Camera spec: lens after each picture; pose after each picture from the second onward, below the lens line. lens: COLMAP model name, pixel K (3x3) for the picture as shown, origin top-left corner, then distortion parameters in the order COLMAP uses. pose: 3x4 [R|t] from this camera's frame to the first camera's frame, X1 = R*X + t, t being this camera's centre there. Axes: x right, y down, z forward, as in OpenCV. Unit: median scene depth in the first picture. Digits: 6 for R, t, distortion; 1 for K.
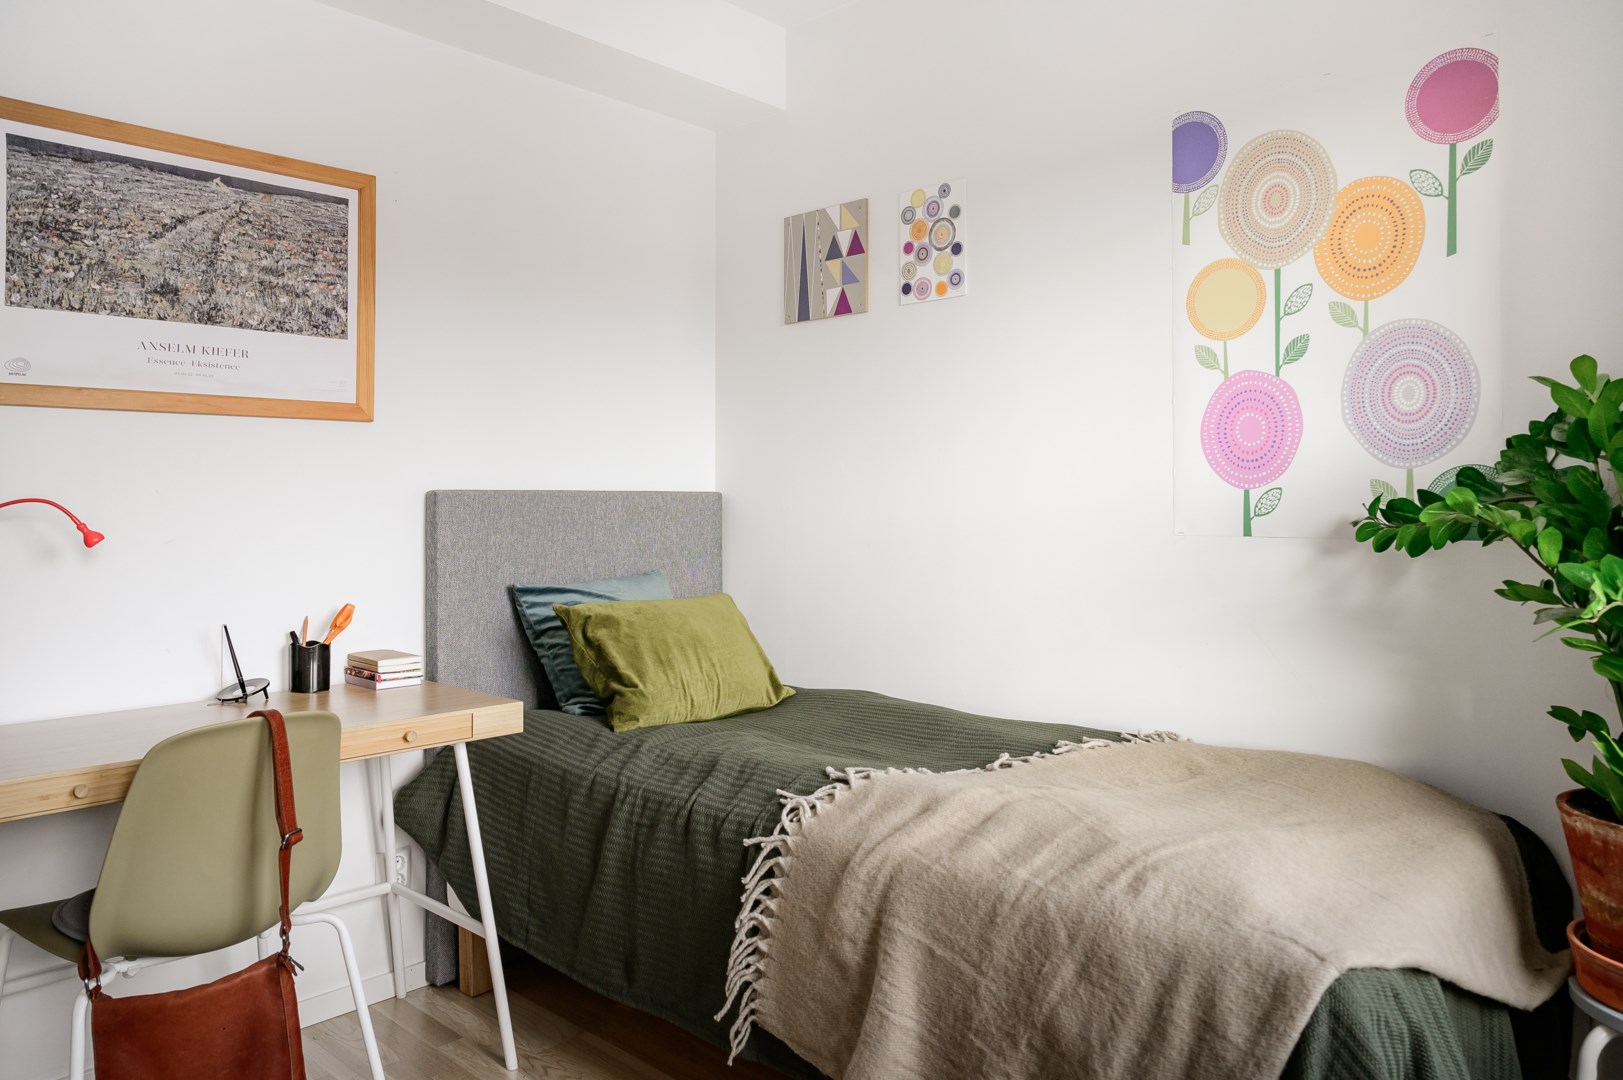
lens RADIAL K [[1129.0, 0, 867.7], [0, 1129.0, 490.0], [0, 0, 1]] dist [-0.001845, -0.001075]
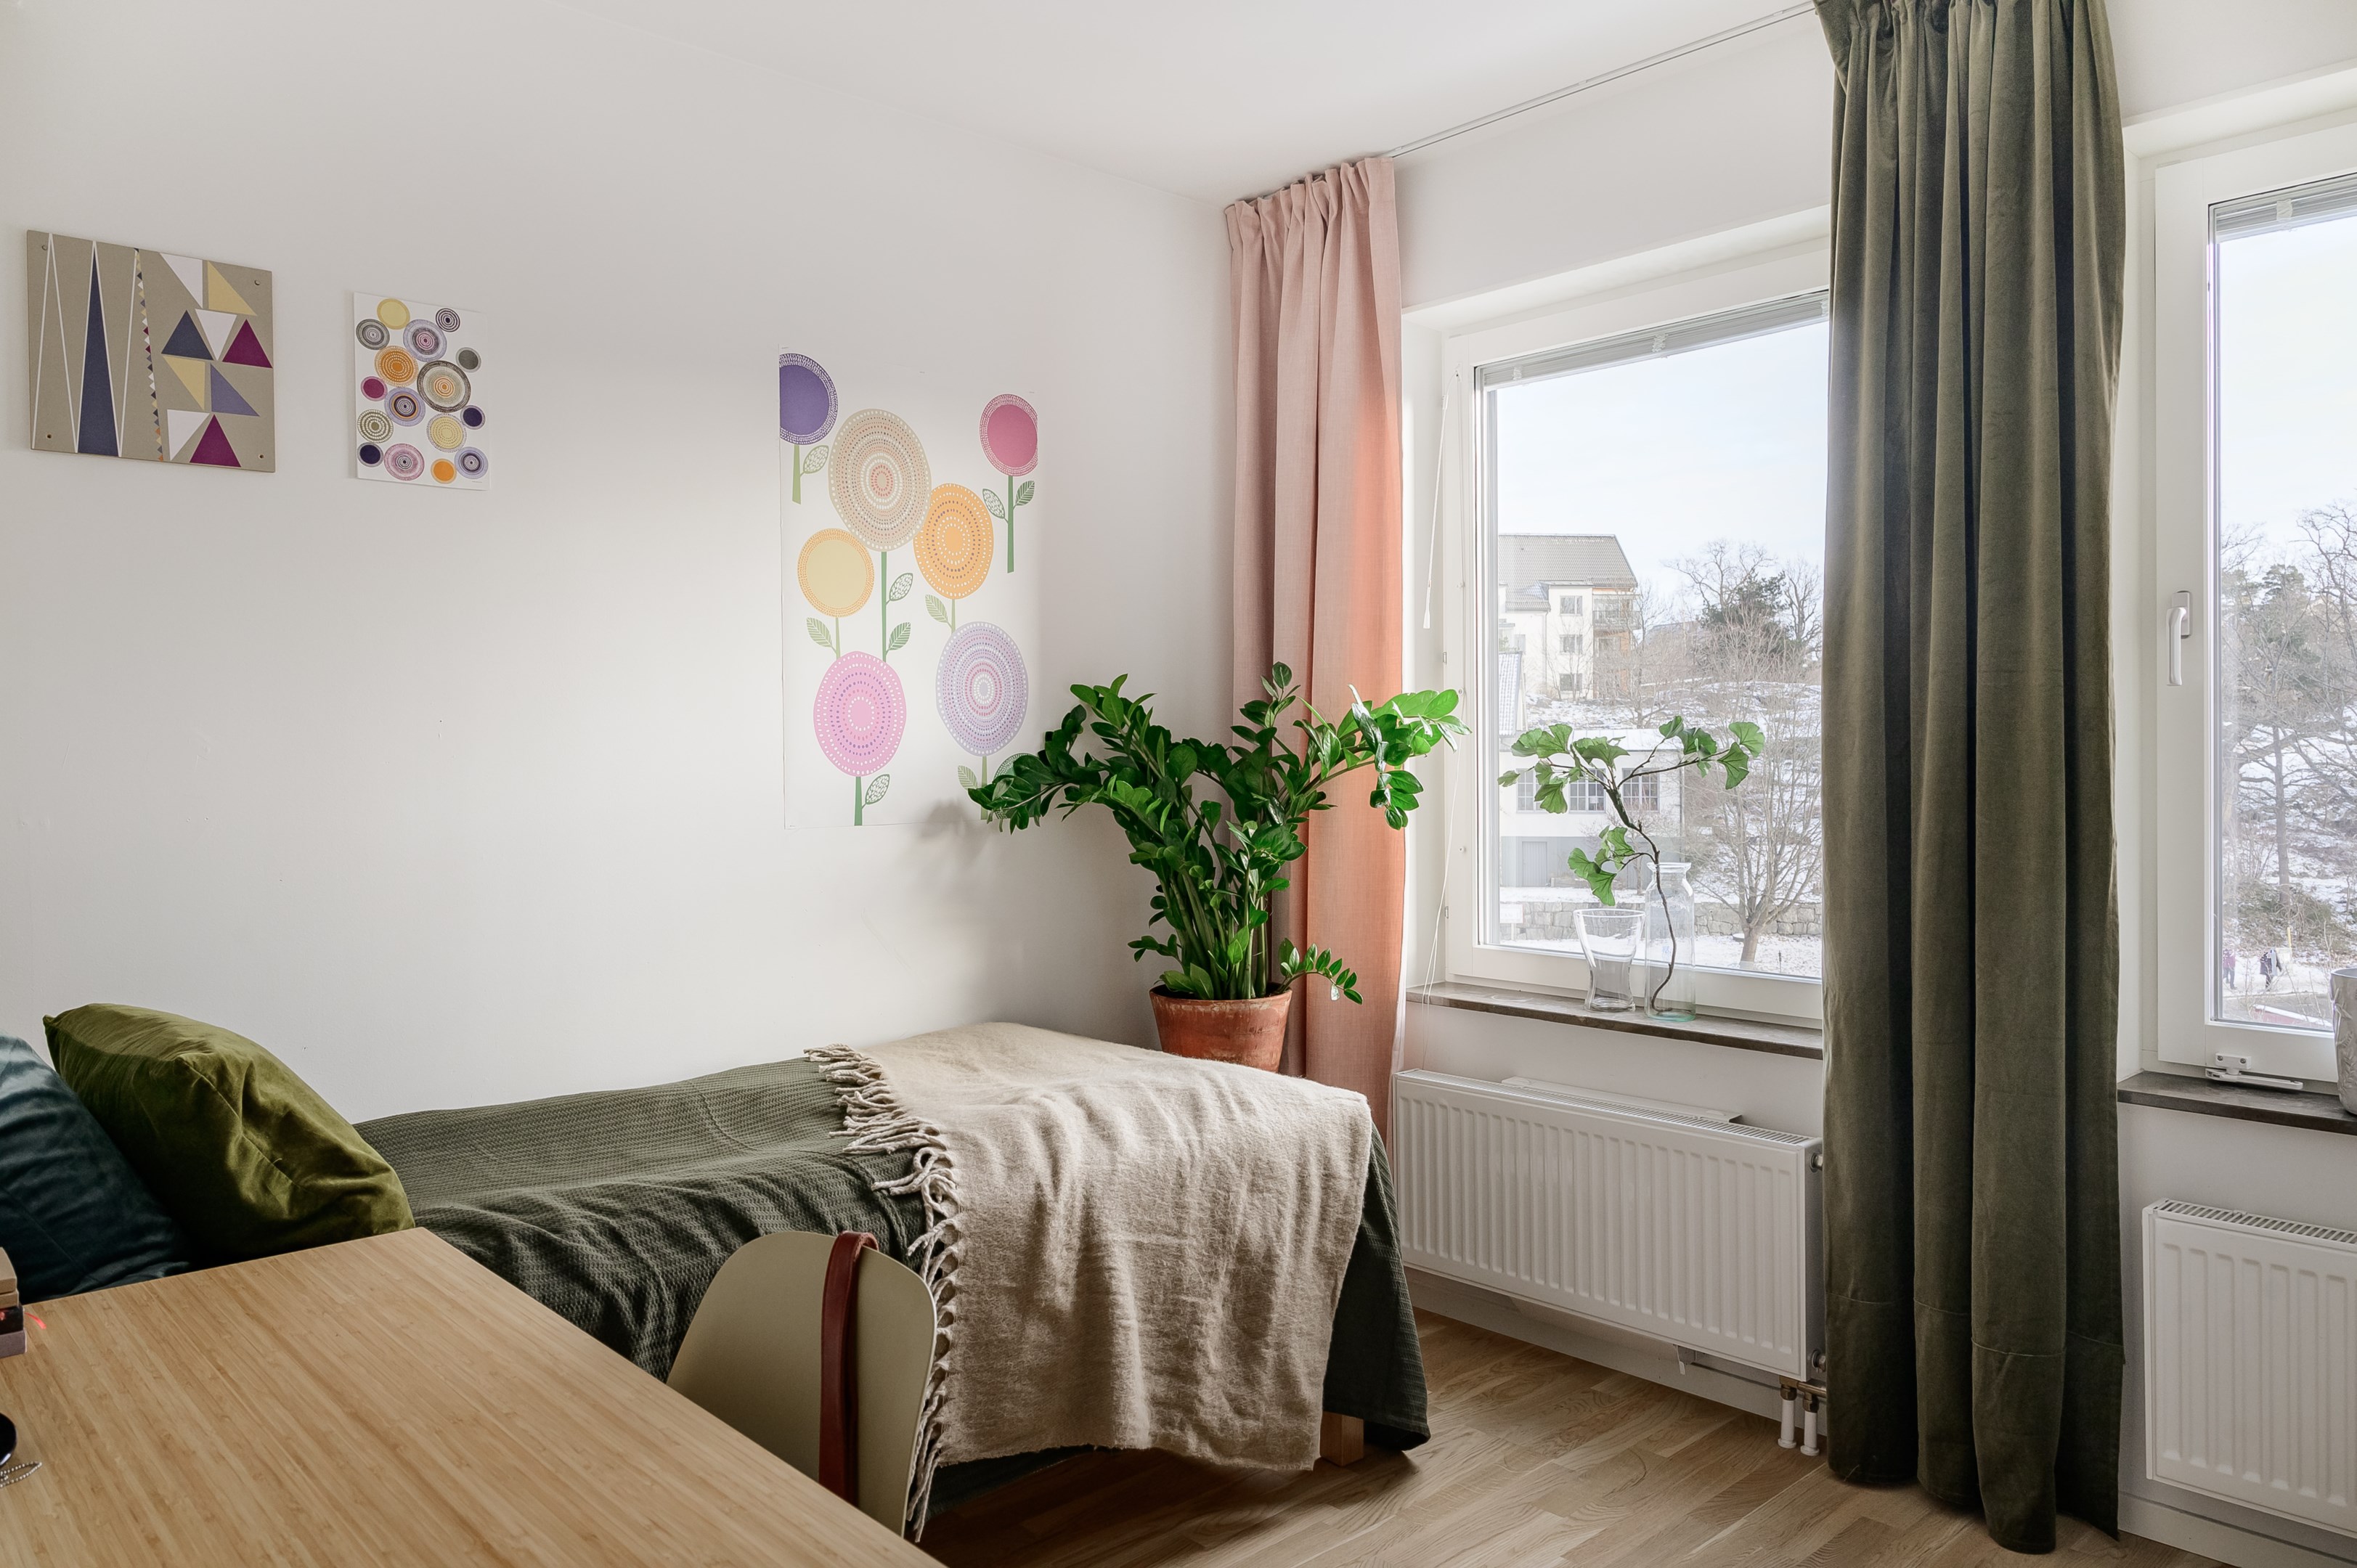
lens RADIAL K [[1600.1, 0, 1175.6], [0, 1600.1, 770.2], [0, 0, 1]] dist [0.003104, 0.003308]
pose [[0.092271, -0.016129, 0.995603, -0.975996], [-0.004446, 0.999852, 0.016610, -0.029111], [-0.995724, -0.005959, 0.092186, 0.599768]]
